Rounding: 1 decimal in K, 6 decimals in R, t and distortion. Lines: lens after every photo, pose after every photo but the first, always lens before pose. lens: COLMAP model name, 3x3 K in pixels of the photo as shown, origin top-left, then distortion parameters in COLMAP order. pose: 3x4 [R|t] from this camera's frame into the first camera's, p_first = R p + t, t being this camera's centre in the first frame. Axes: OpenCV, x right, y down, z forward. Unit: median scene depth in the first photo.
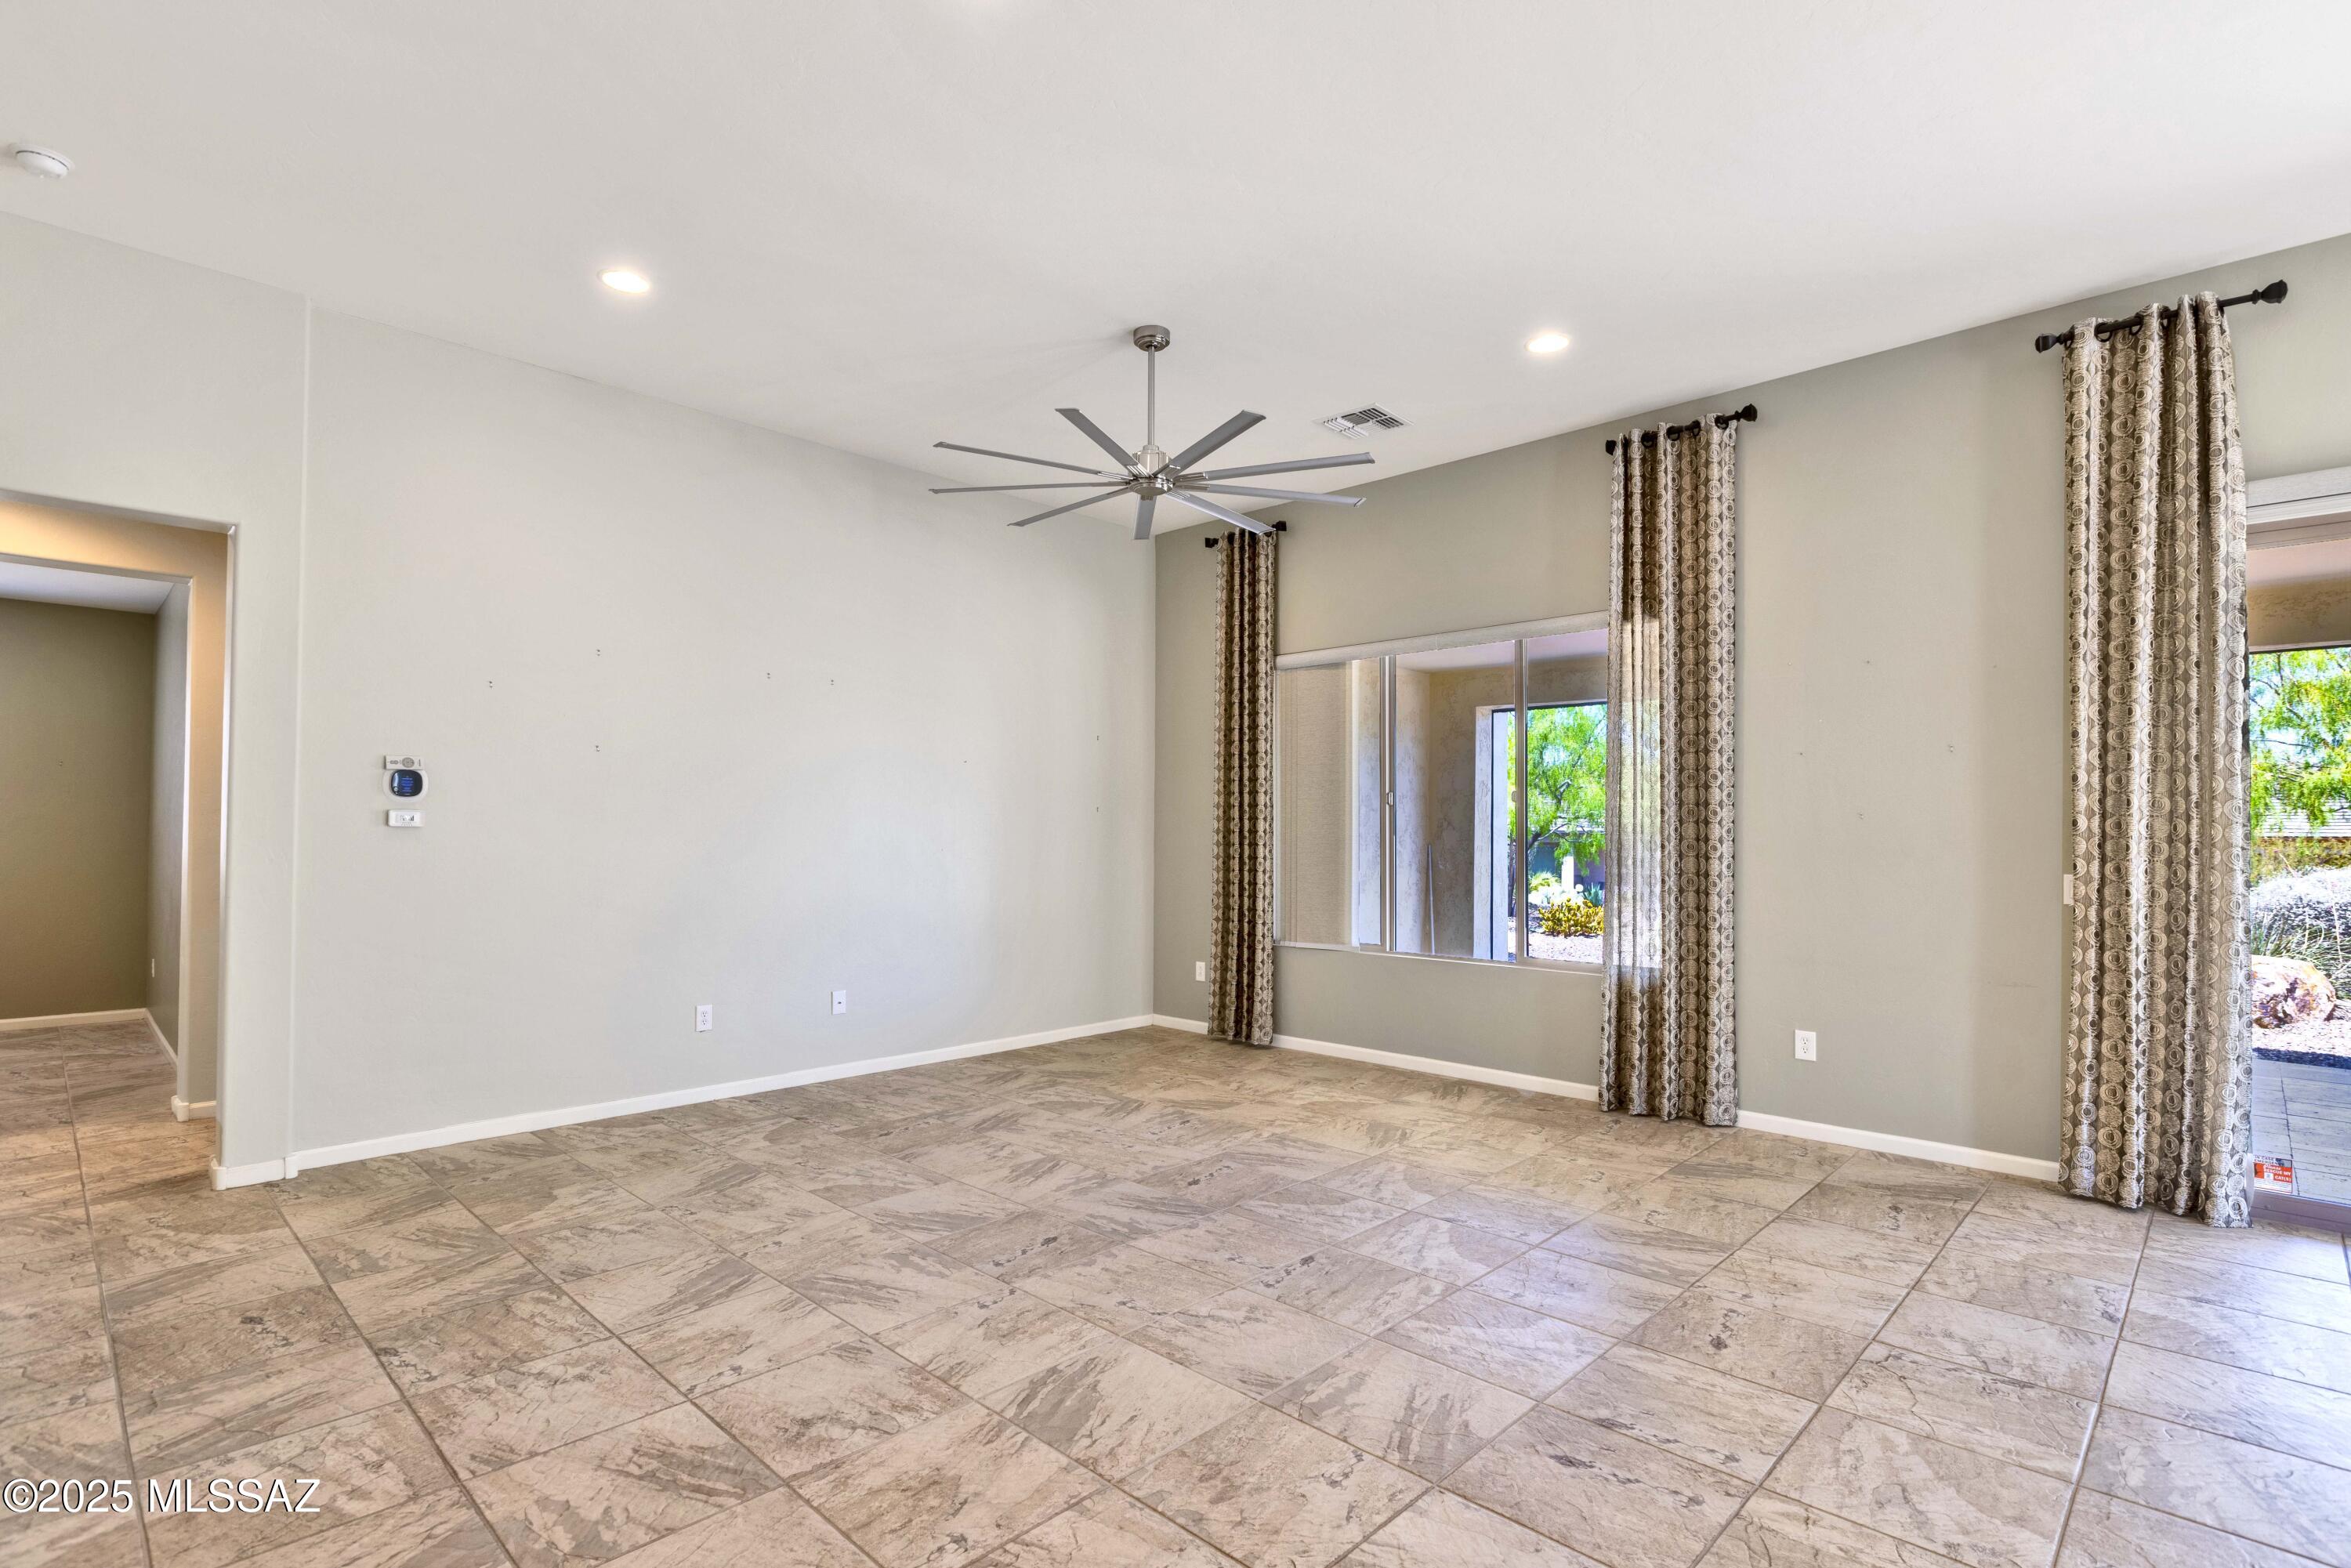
lens RADIAL K [[1107.1, 0, 1201.9], [0, 1107.1, 826.1], [0, 0, 1]] dist [-0.000884, 0.000152]
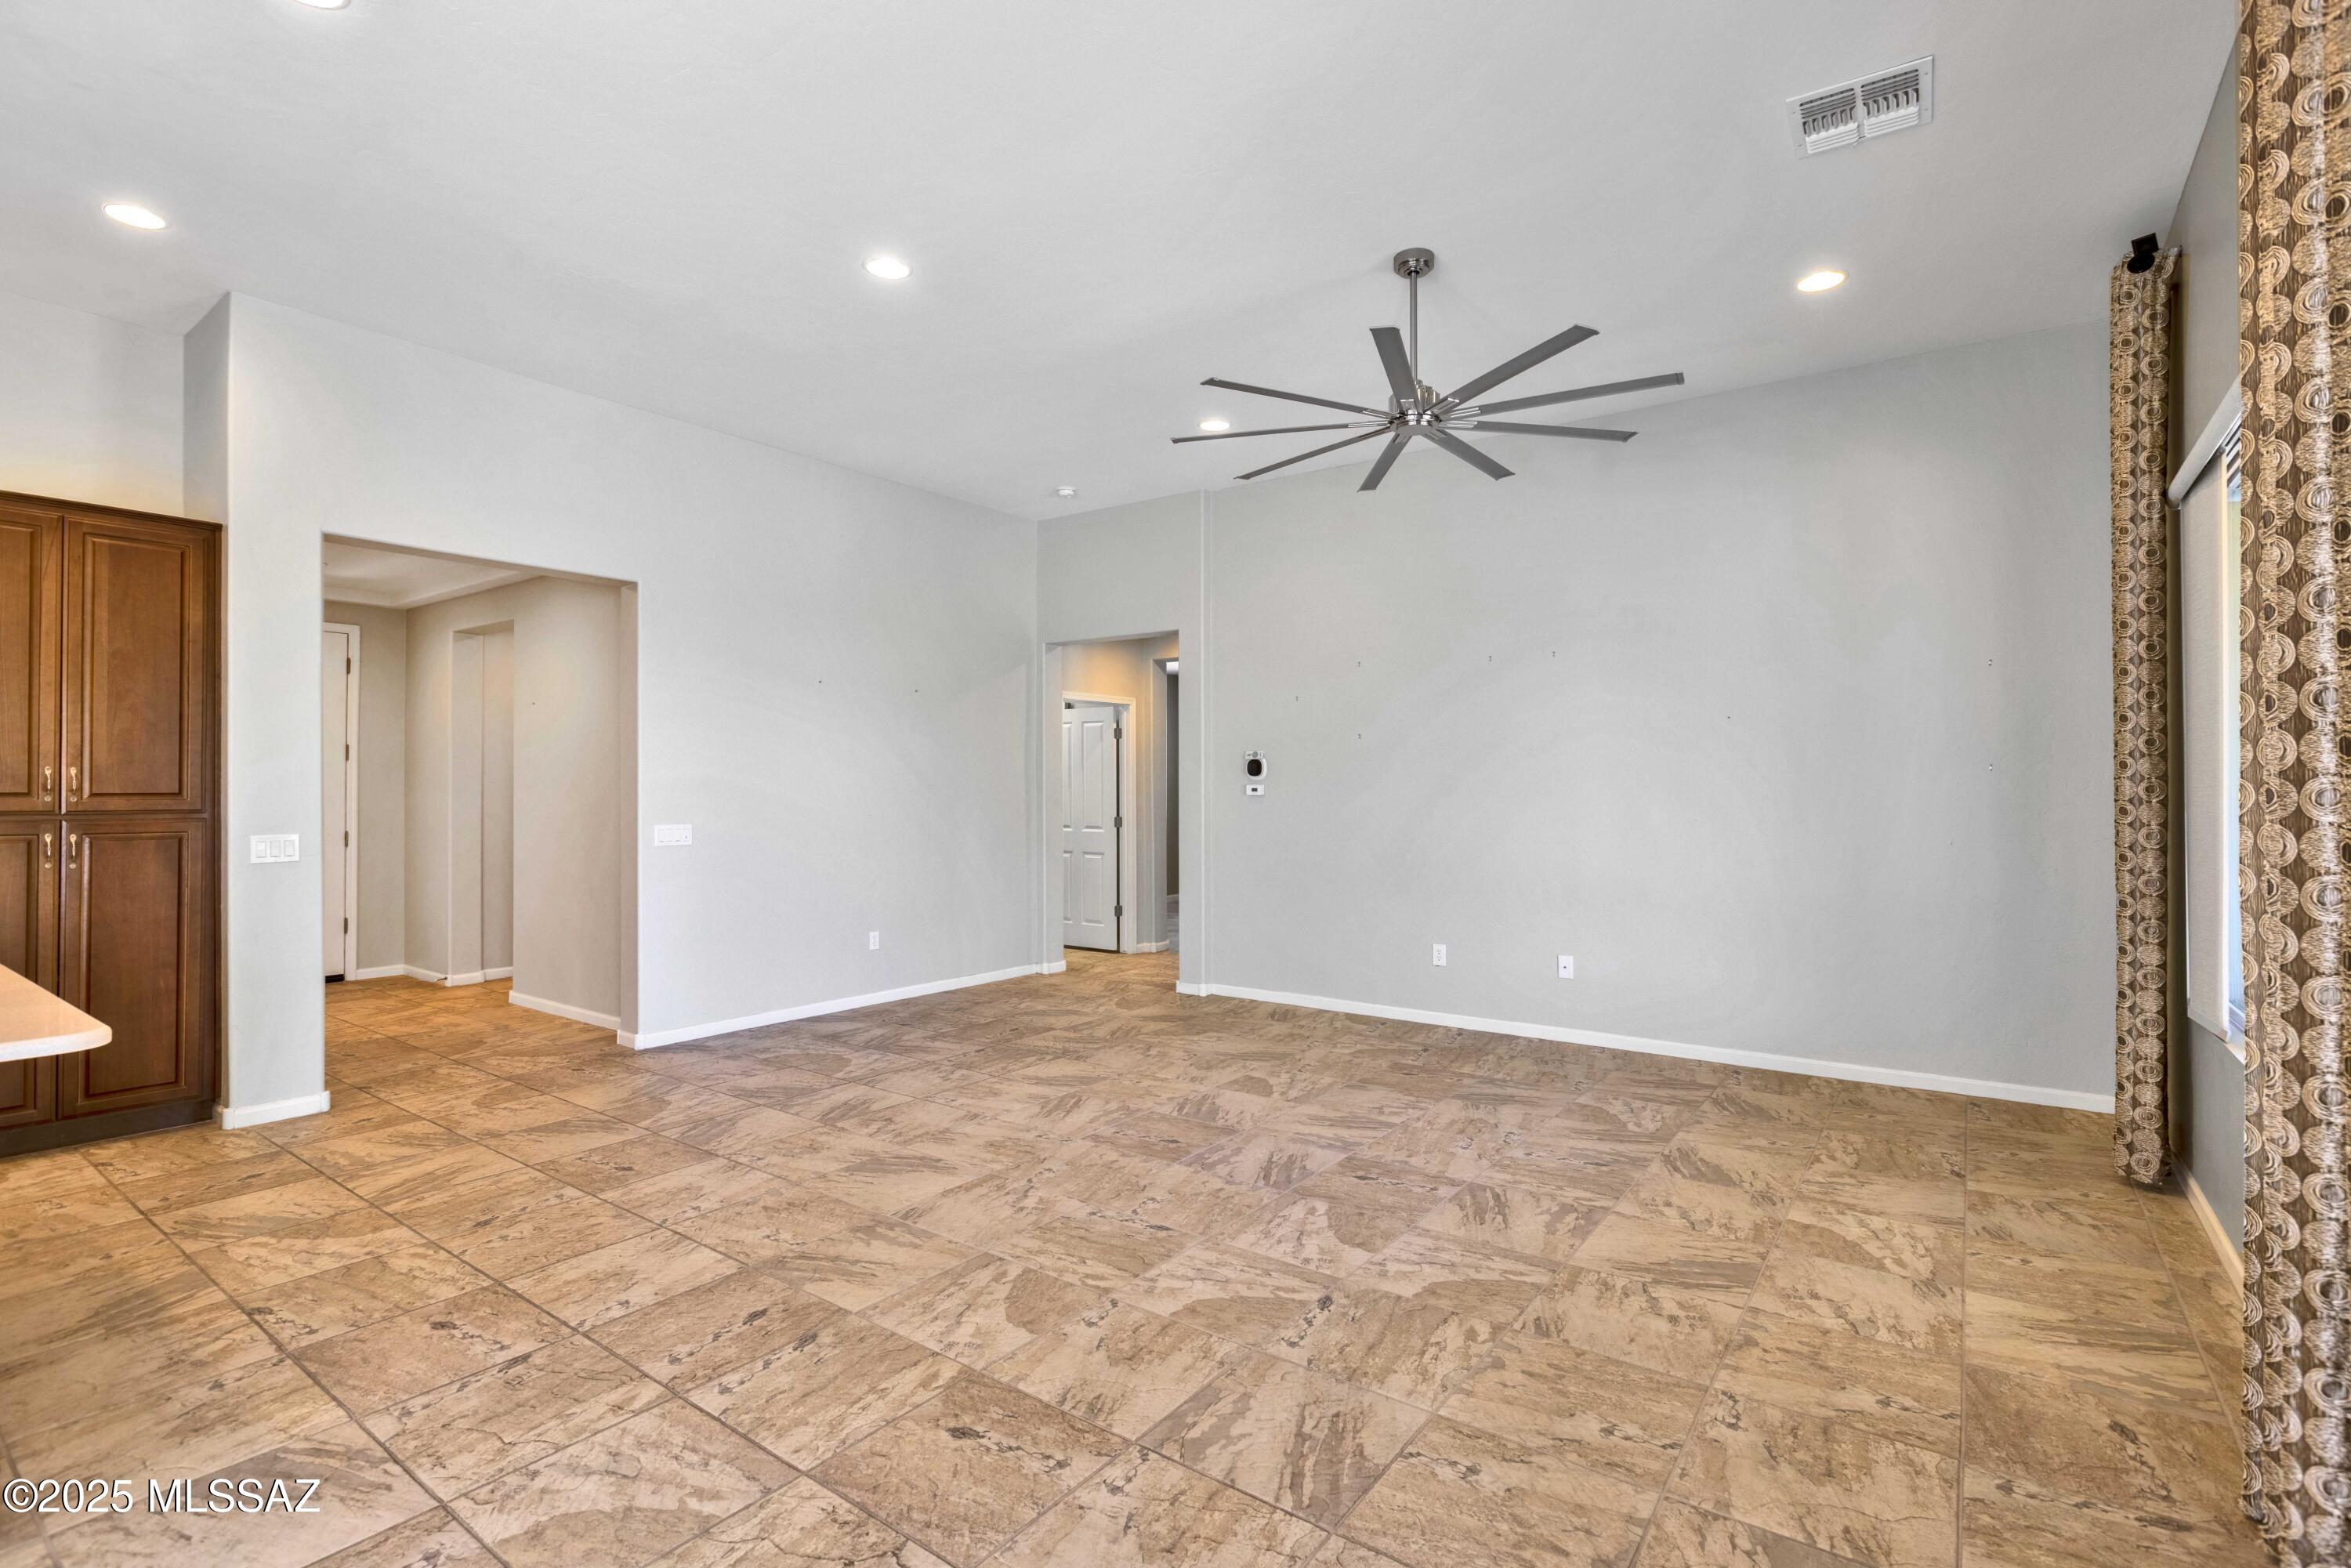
lens RADIAL K [[1107.1, 0, 1175.3], [0, 1107.1, 784.7], [0, 0, 1]] dist [-0.000884, 0.000152]
pose [[0.120326, -0.013812, -0.992638, 1.025439], [0.004484, 0.999901, -0.013370, 0.006749], [0.992724, -0.002842, 0.120376, 0.841089]]
